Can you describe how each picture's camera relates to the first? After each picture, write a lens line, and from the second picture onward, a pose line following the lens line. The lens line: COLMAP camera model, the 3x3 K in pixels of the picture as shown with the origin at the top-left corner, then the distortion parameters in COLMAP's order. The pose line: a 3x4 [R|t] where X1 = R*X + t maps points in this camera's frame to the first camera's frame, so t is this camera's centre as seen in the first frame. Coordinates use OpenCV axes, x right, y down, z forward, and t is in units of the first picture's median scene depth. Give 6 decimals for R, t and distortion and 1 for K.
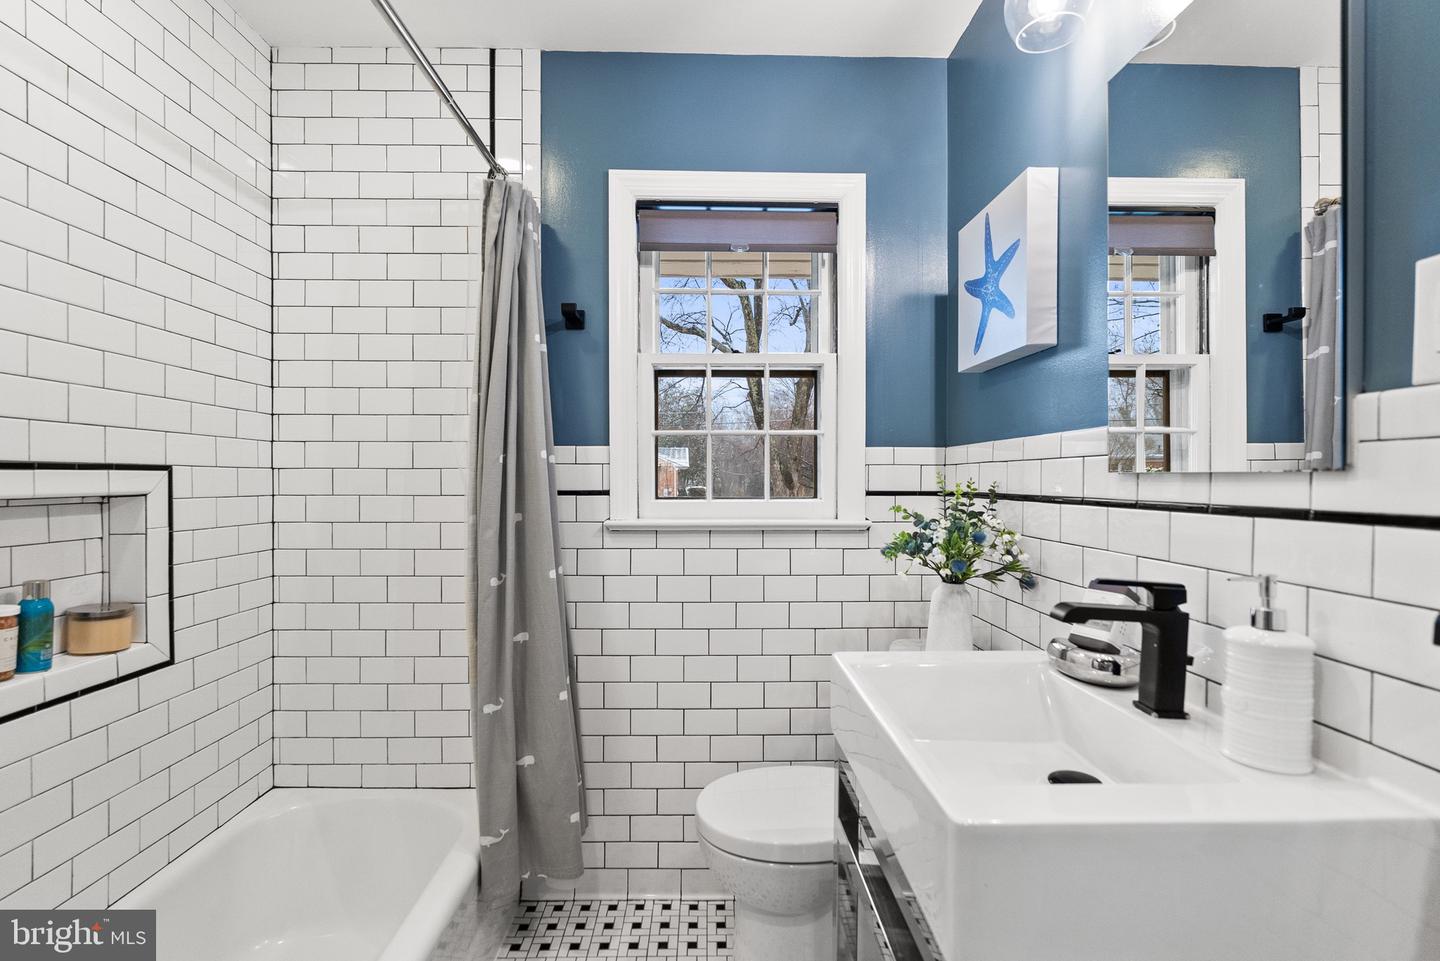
lens RADIAL K [[656.4, 0, 720.8], [0, 656.4, 482.2], [0, 0, 1]] dist [-0.004829, 0.000810]
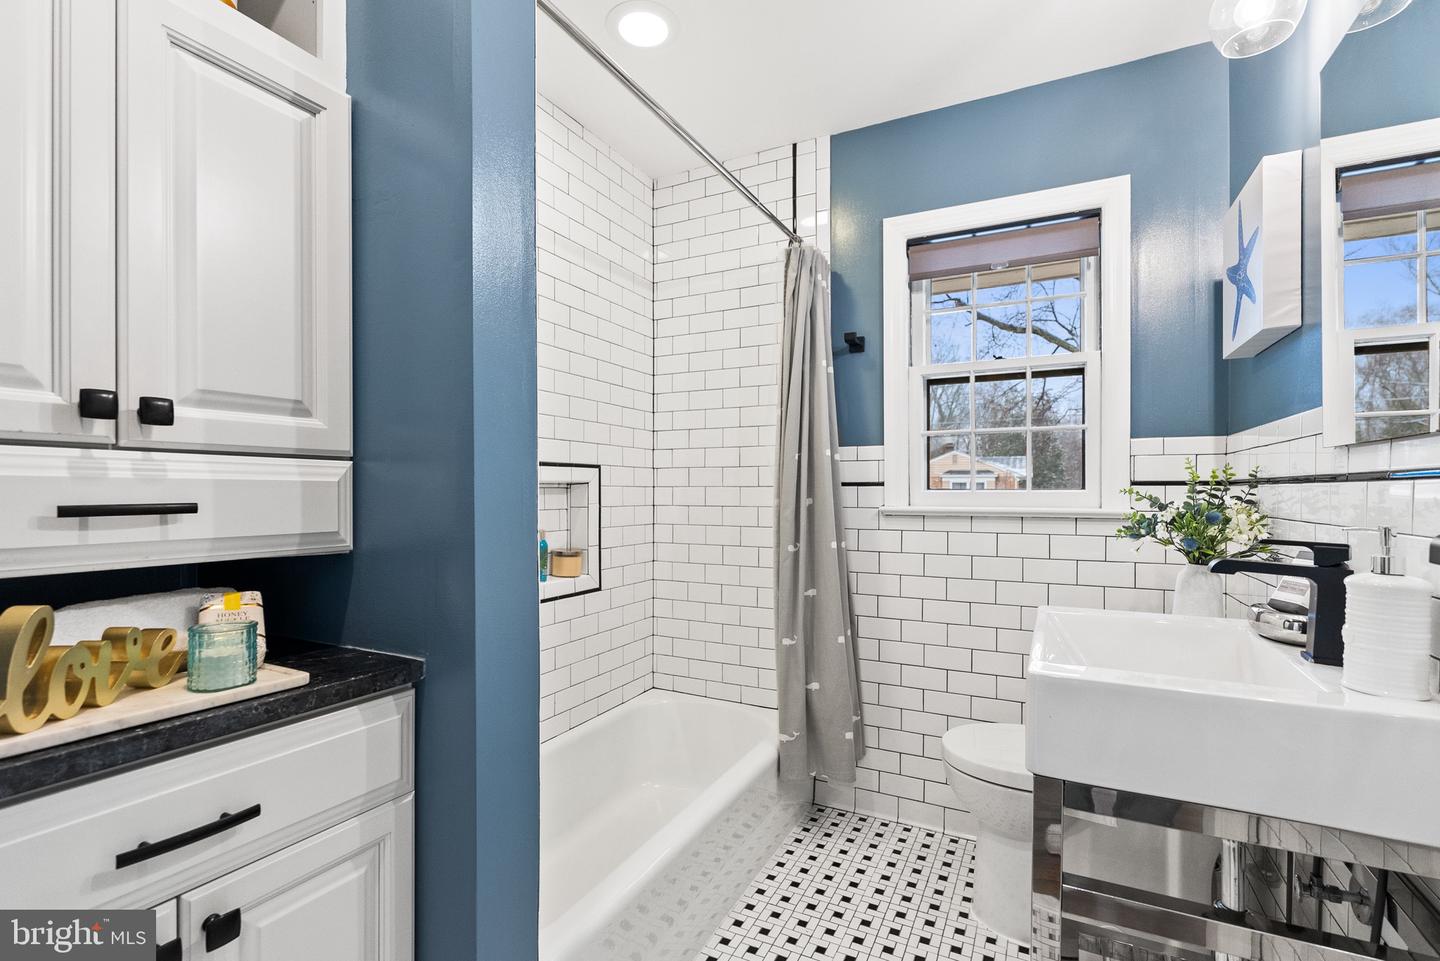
lens RADIAL K [[656.4, 0, 726.1], [0, 656.4, 492.5], [0, 0, 1]] dist [-0.004829, 0.000810]
pose [[0.882096, 0.000891, -0.471069, 0.175845], [-0.002597, 0.999992, -0.002973, 0.043802], [0.471063, 0.003846, 0.882091, -0.254800]]
